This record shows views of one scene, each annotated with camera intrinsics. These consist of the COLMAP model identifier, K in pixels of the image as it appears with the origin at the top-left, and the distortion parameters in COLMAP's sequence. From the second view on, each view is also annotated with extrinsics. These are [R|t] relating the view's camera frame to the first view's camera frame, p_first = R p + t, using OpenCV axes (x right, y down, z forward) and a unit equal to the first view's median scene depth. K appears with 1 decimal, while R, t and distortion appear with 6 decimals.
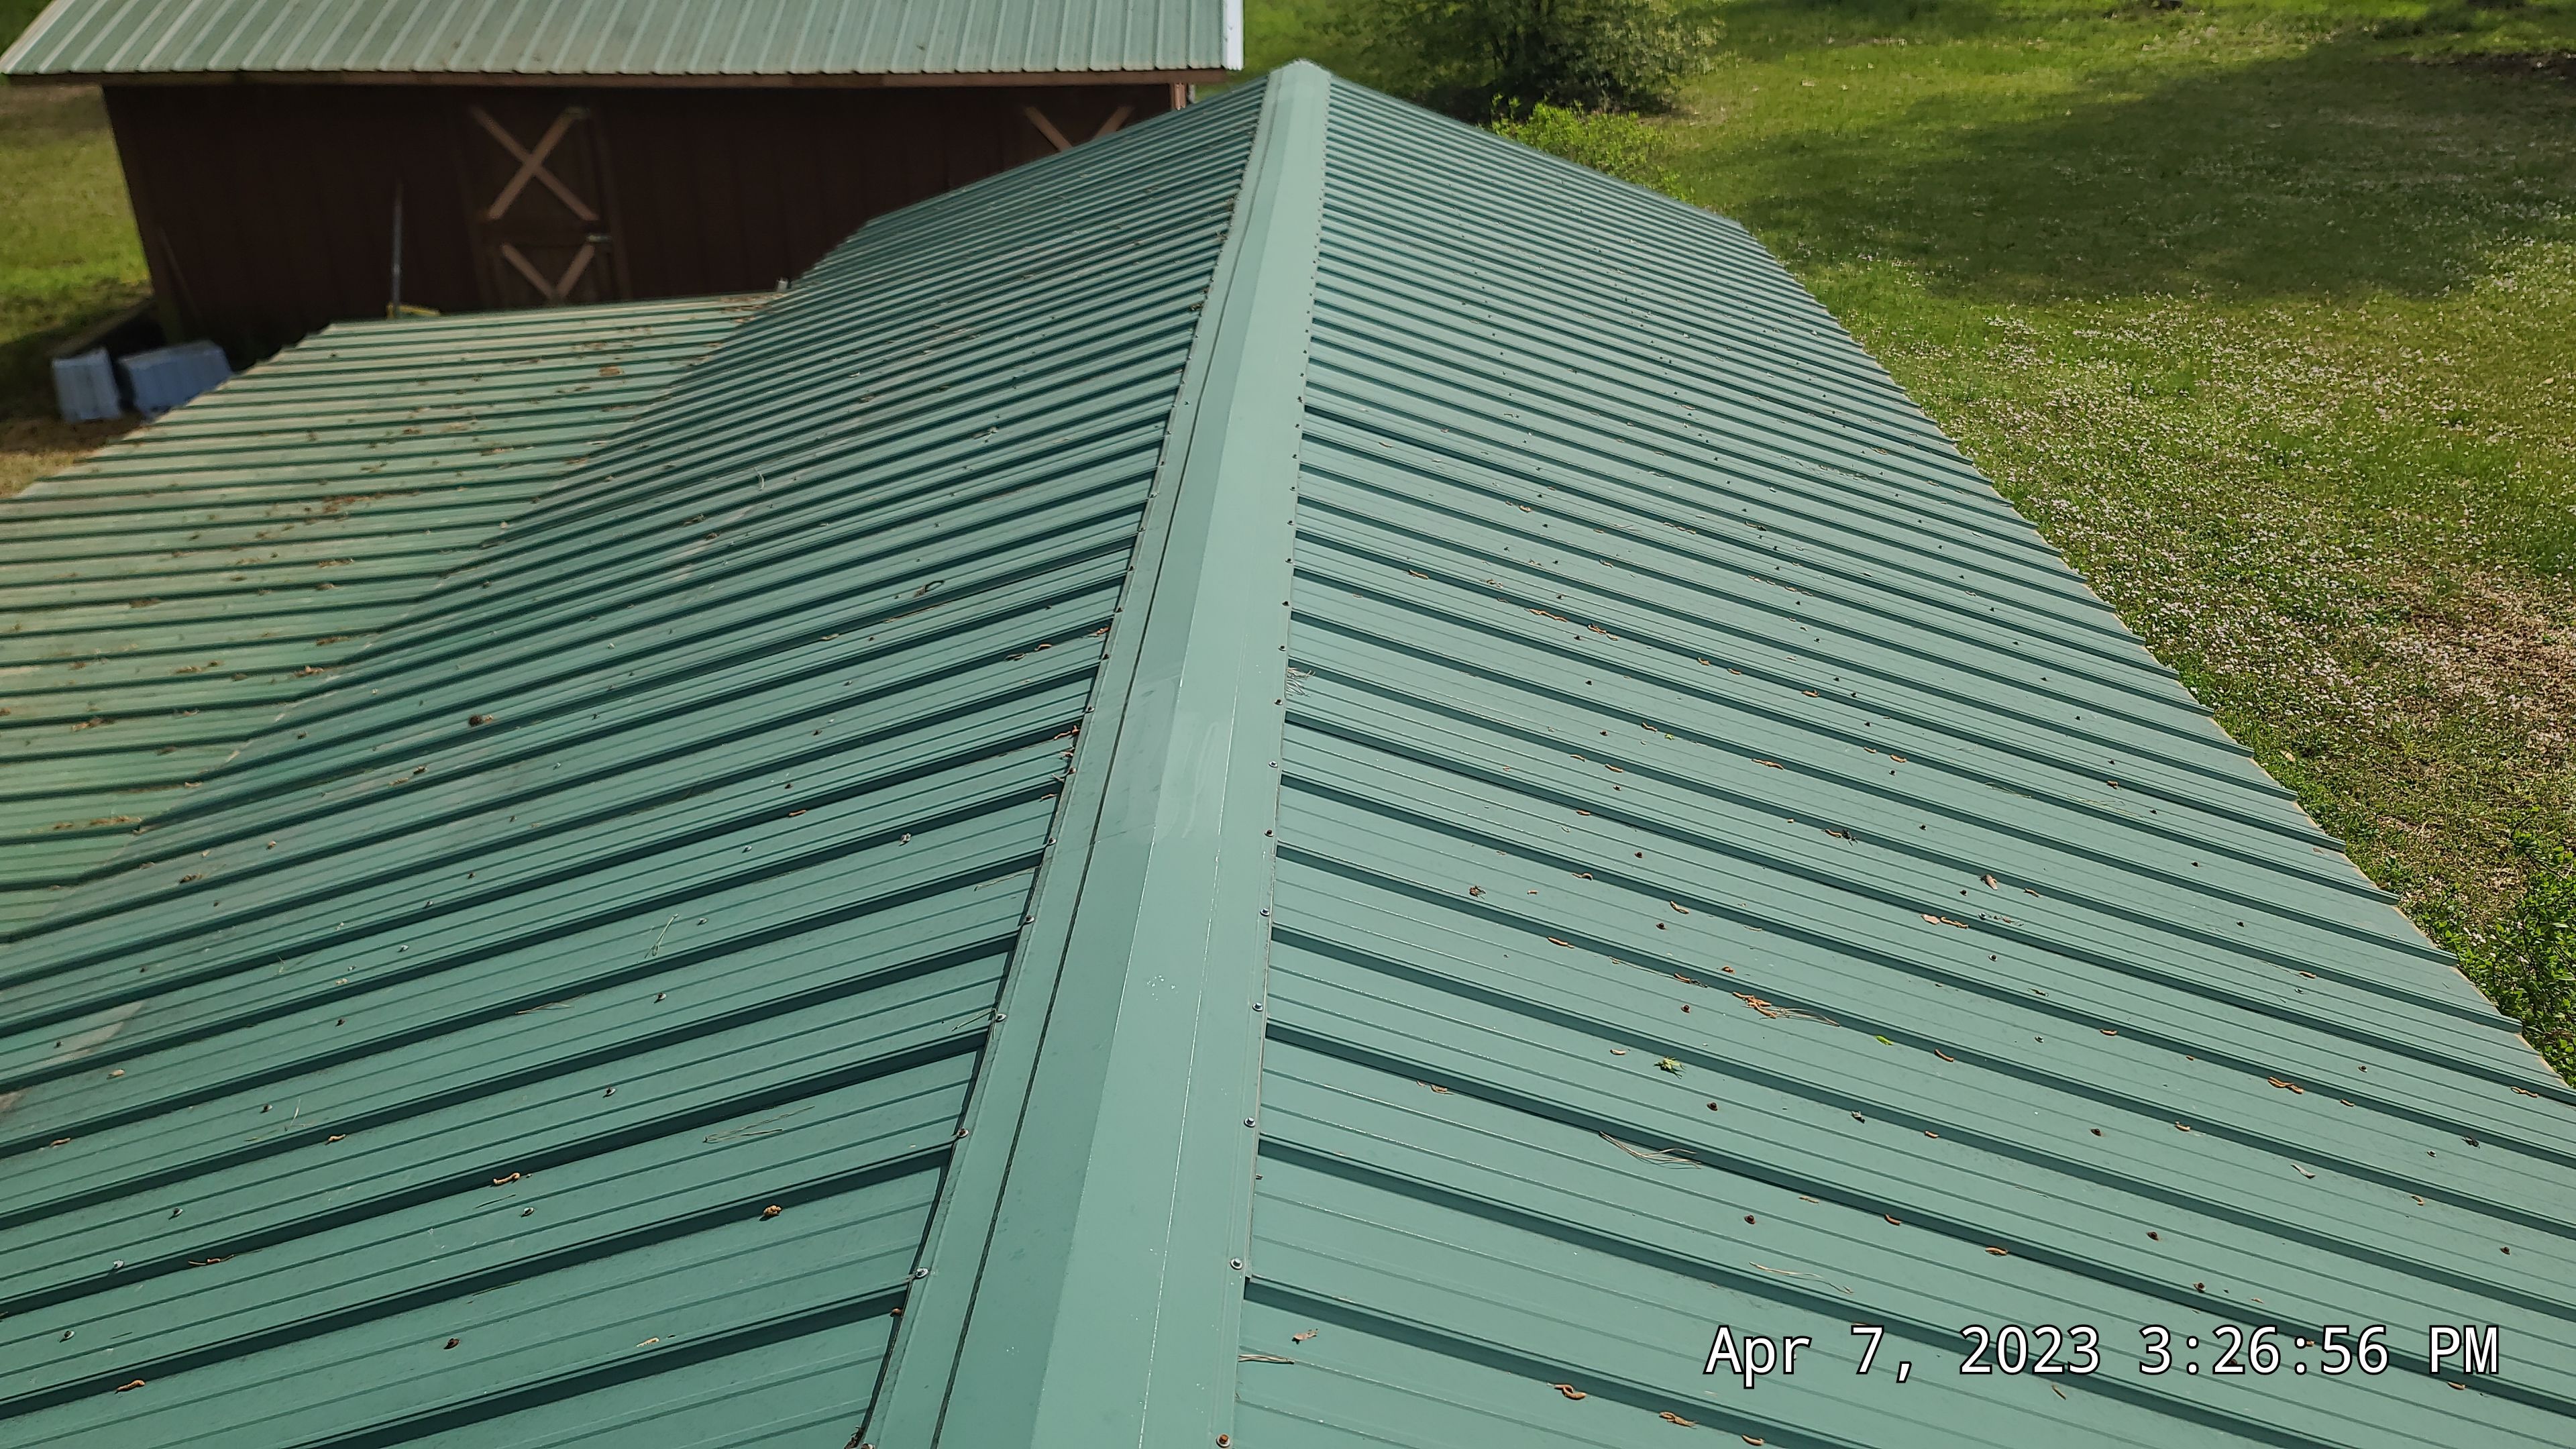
lens RADIAL K [[1984.7, 0, 1261.1], [0, 1984.7, 739.4], [0, 0, 1]] dist [0.028921, 0.013481]
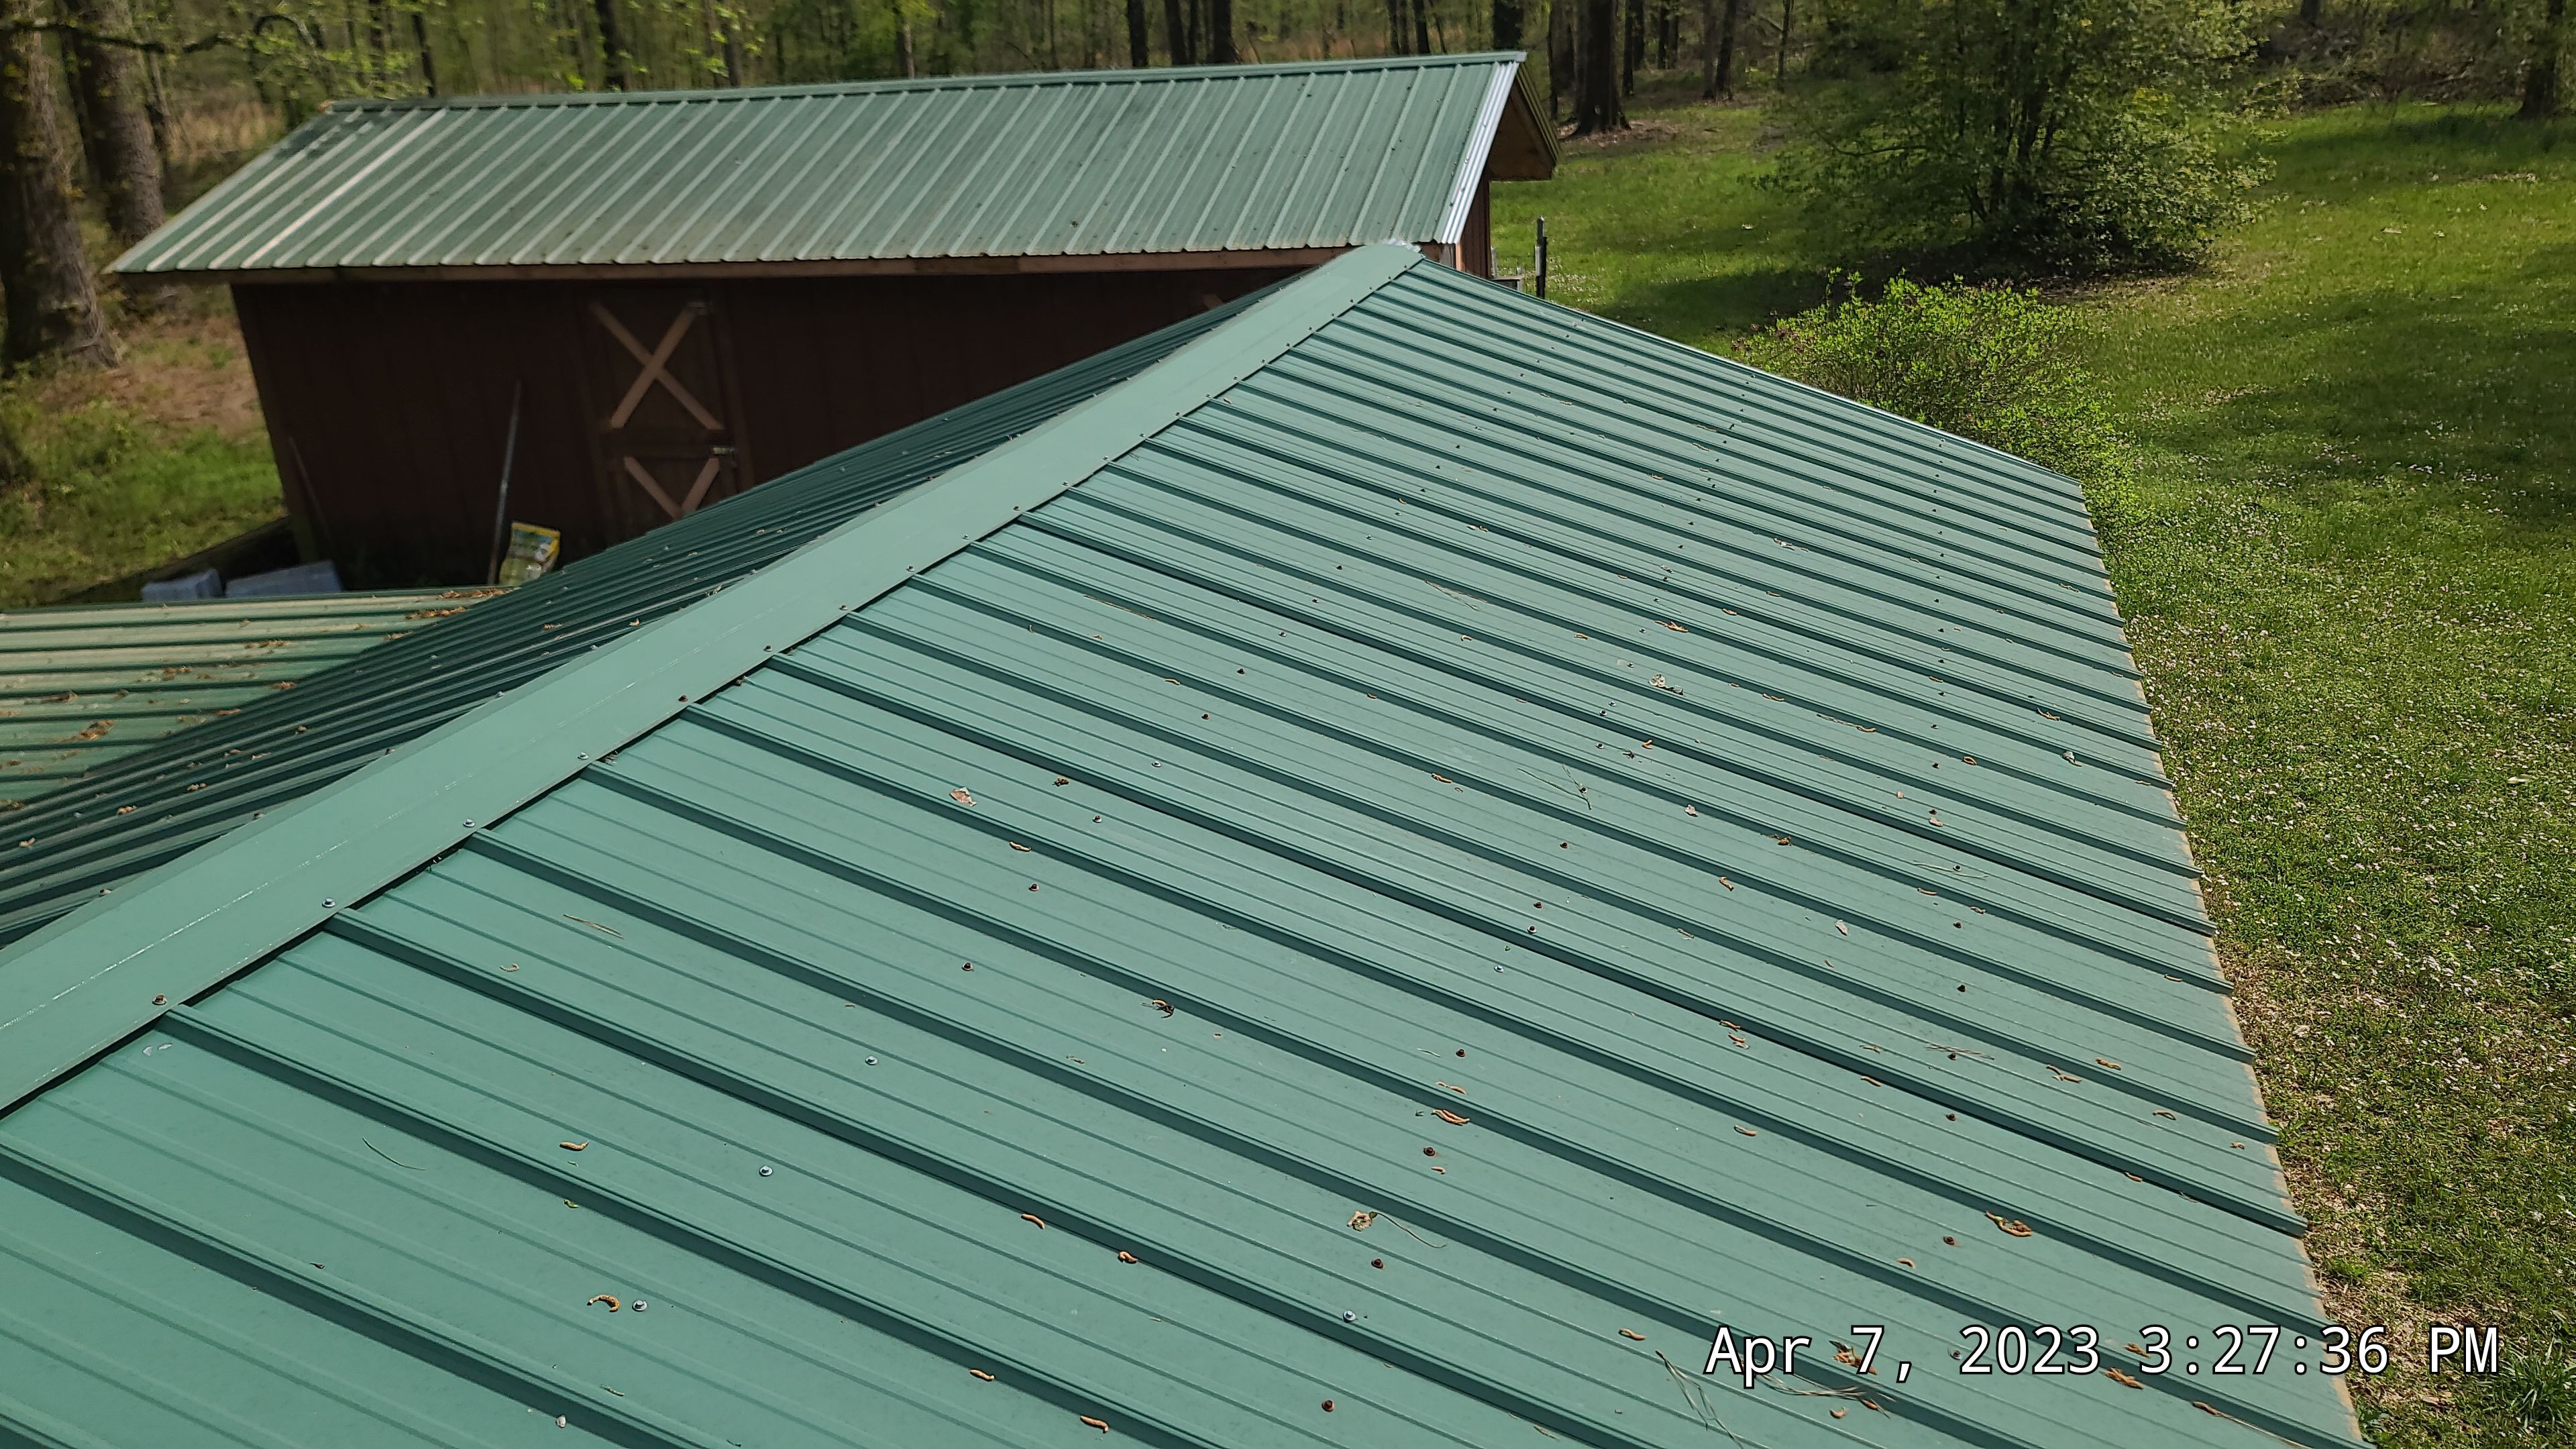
lens RADIAL K [[1990.9, 0, 1288.0], [0, 1990.9, 724.5], [0, 0, 1]] dist [0.088633, -0.078697]
pose [[0.967962, 0.041520, -0.247639, 0.119851], [-0.061997, 0.995219, -0.075470, -0.089274], [0.243321, 0.088405, 0.965908, 0.254289]]
